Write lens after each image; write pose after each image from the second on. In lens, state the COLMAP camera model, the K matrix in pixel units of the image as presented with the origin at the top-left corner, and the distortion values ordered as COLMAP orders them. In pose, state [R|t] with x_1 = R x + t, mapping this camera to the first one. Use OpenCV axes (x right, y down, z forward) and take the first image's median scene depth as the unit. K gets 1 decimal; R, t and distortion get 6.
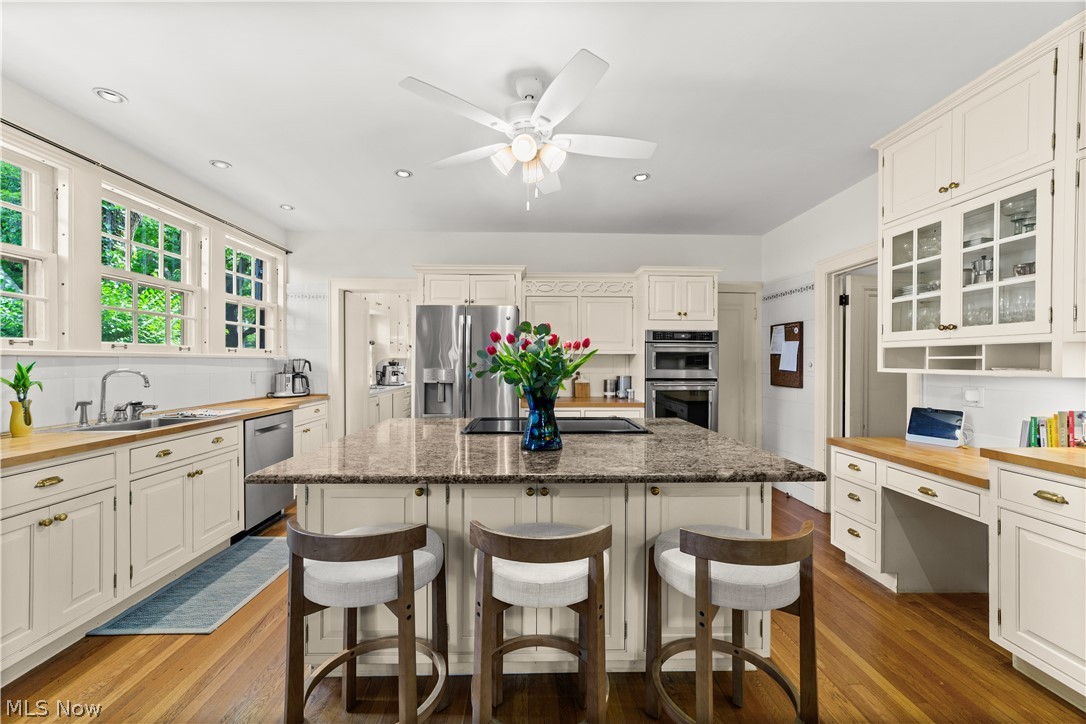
lens RADIAL K [[417.9, 0, 531.3], [0, 417.9, 360.4], [0, 0, 1]] dist [-0.001597, 0.004540]
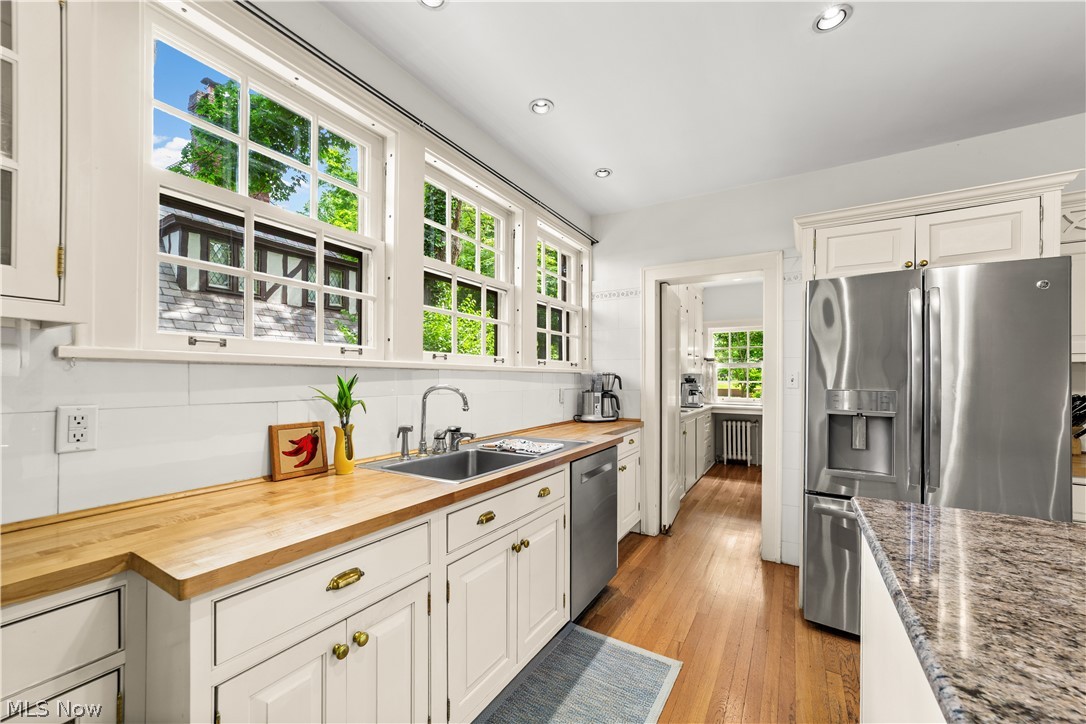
lens RADIAL K [[417.9, 0, 540.3], [0, 417.9, 368.5], [0, 0, 1]] dist [-0.001597, 0.004540]
pose [[0.849933, -0.009755, -0.526800, -0.329777], [-0.001320, 0.999786, -0.020643, 0.004812], [0.526889, 0.018240, 0.849739, 0.349215]]
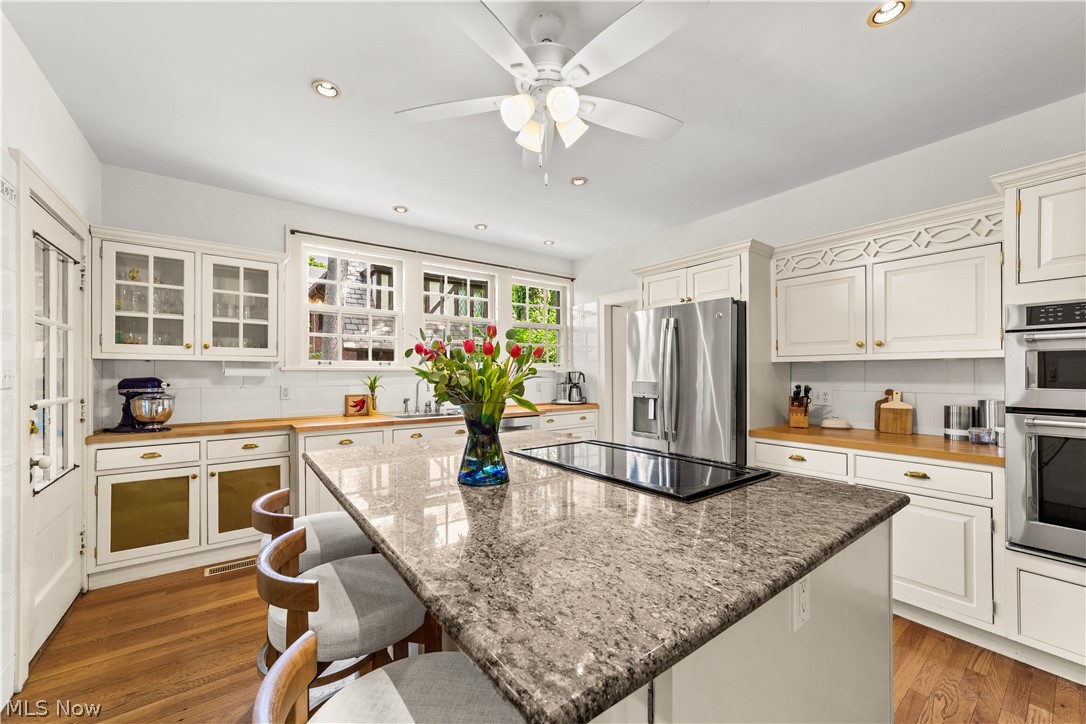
lens RADIAL K [[417.9, 0, 545.9], [0, 417.9, 368.2], [0, 0, 1]] dist [-0.001597, 0.004540]
pose [[0.589814, -0.012994, -0.807435, 0.416767], [0.006250, 0.999914, -0.011526, 0.000735], [0.807515, 0.001752, 0.589844, 0.347298]]
